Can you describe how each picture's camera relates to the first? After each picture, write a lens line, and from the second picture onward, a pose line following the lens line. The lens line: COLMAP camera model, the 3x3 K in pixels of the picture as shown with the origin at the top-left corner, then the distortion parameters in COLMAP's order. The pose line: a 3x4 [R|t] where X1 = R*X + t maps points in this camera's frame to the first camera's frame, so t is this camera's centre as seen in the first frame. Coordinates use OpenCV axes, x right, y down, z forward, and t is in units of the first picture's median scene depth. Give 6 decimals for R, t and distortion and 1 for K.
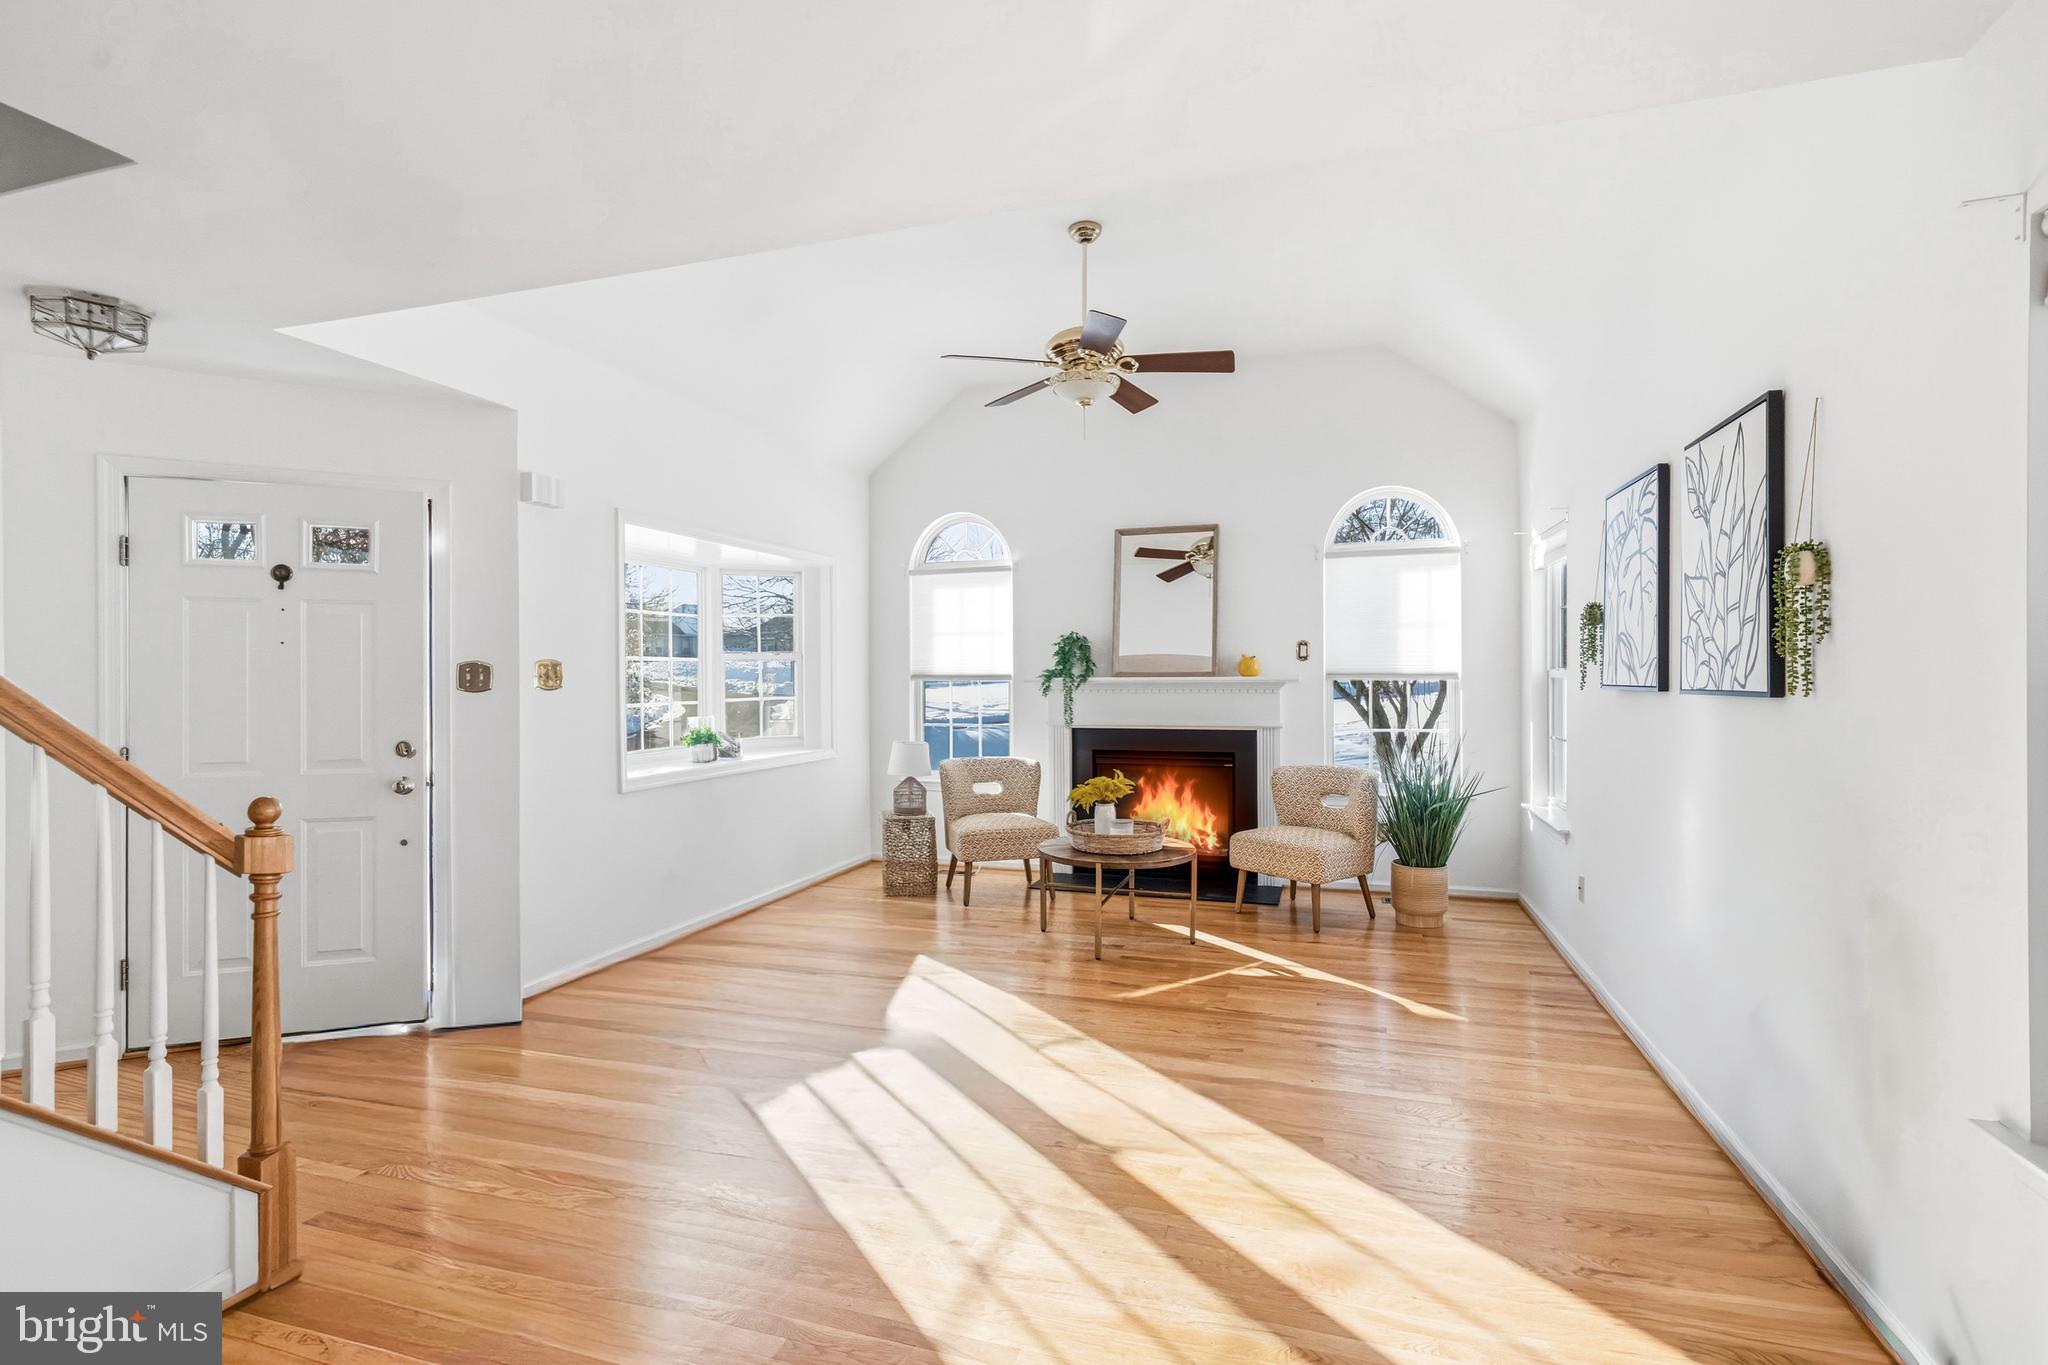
lens RADIAL K [[931.6, 0, 1028.4], [0, 931.6, 672.1], [0, 0, 1]] dist [-0.004142, 0.001758]
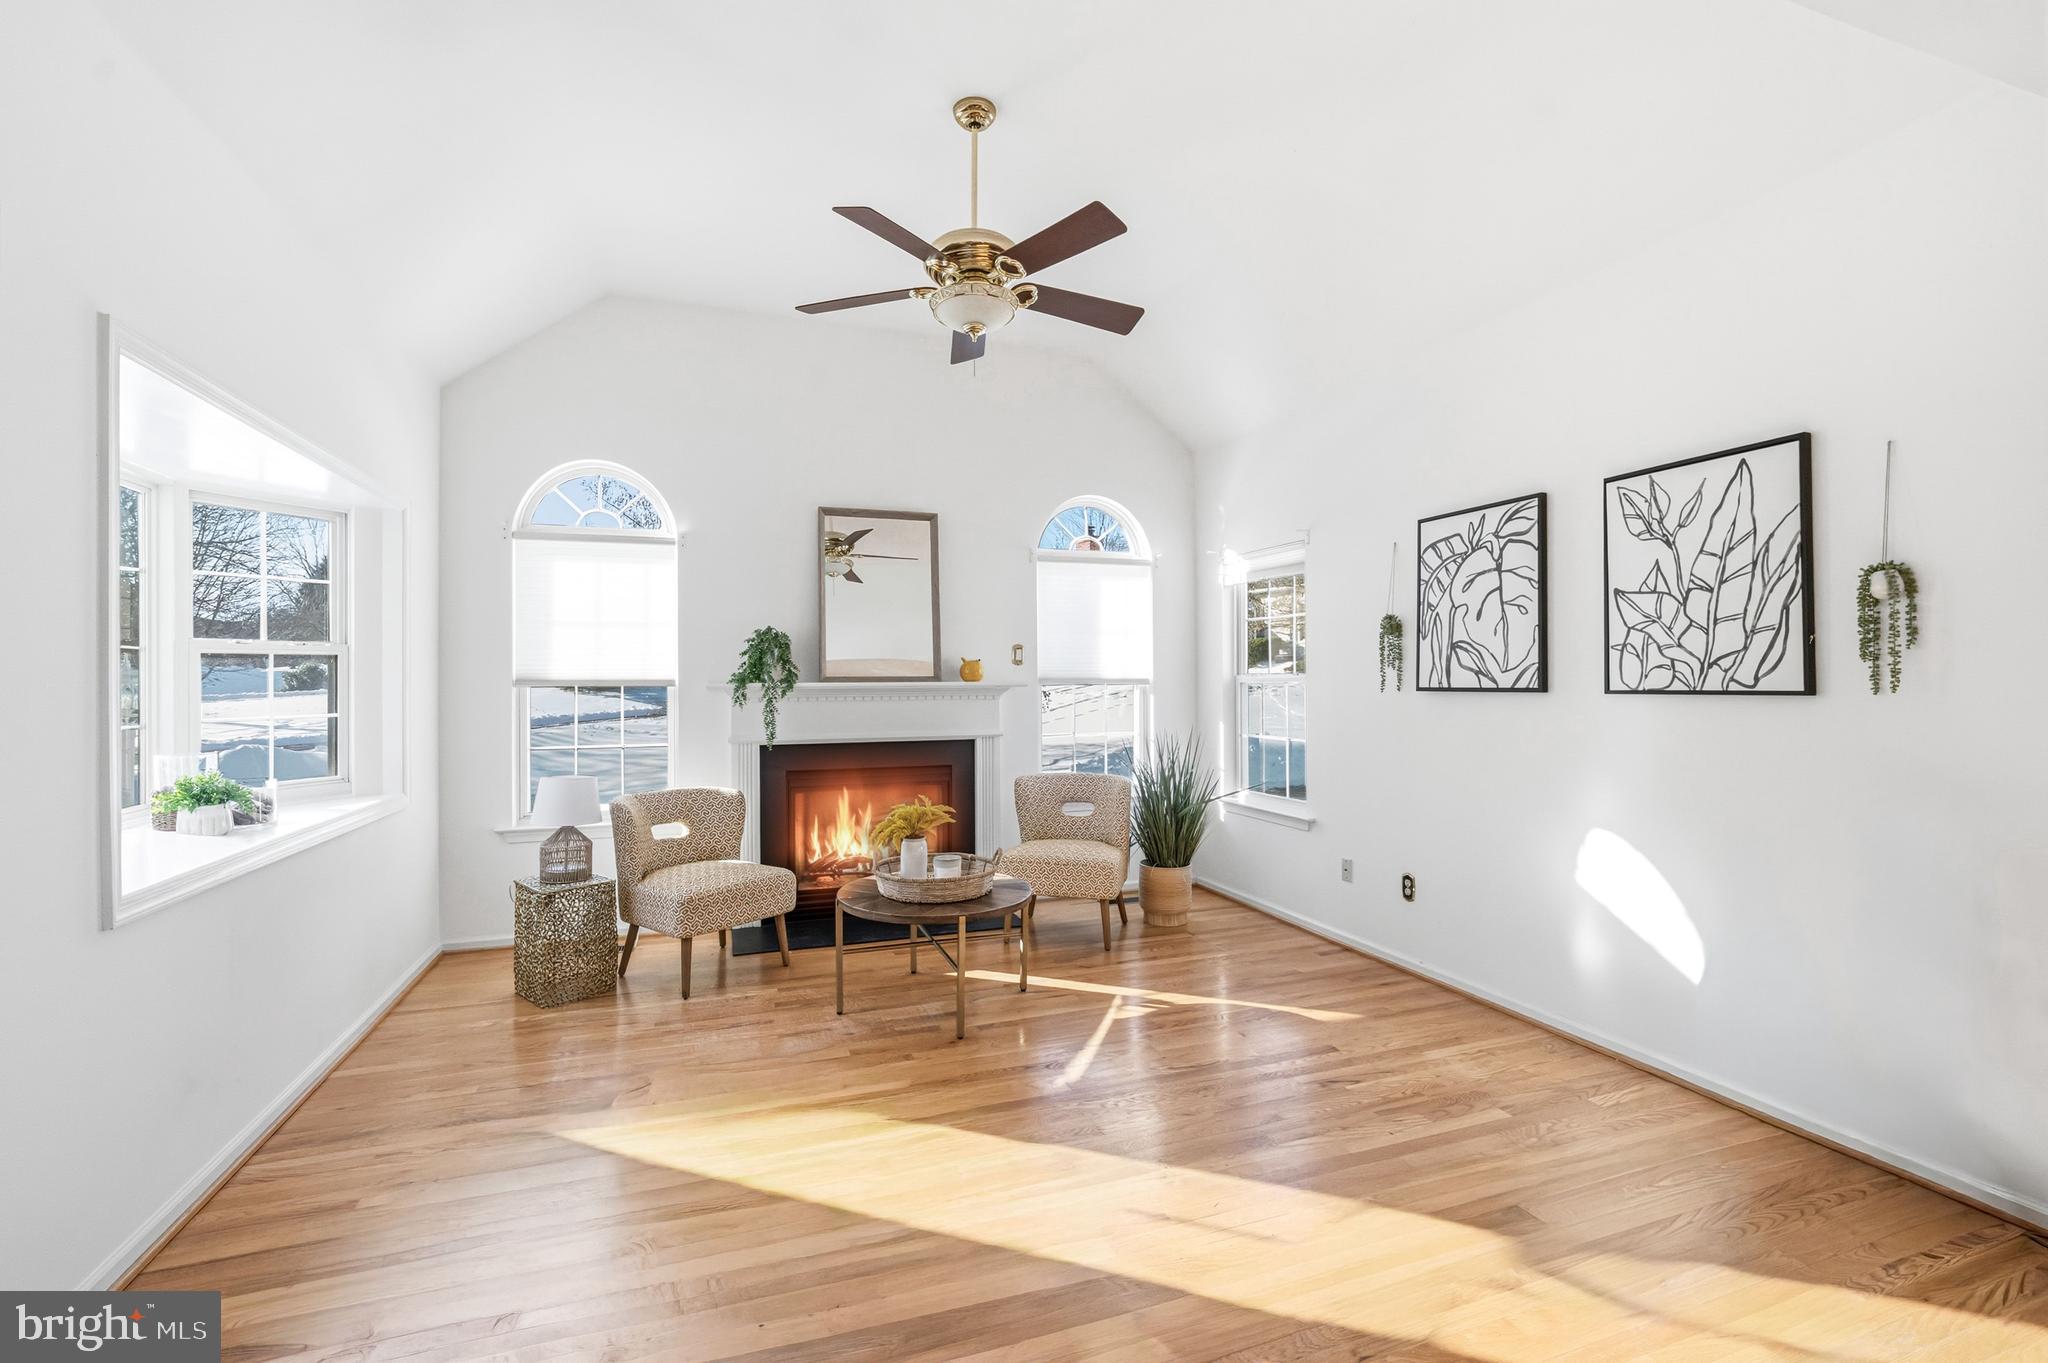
lens RADIAL K [[868.5, 0, 1020.8], [0, 868.5, 672.2], [0, 0, 1]] dist [-0.005398, -0.000046]
pose [[0.798984, 0.008006, 0.601299, -0.245586], [-0.002136, 0.999943, -0.010475, 0.004311], [-0.601349, 0.007085, 0.798955, 0.282625]]
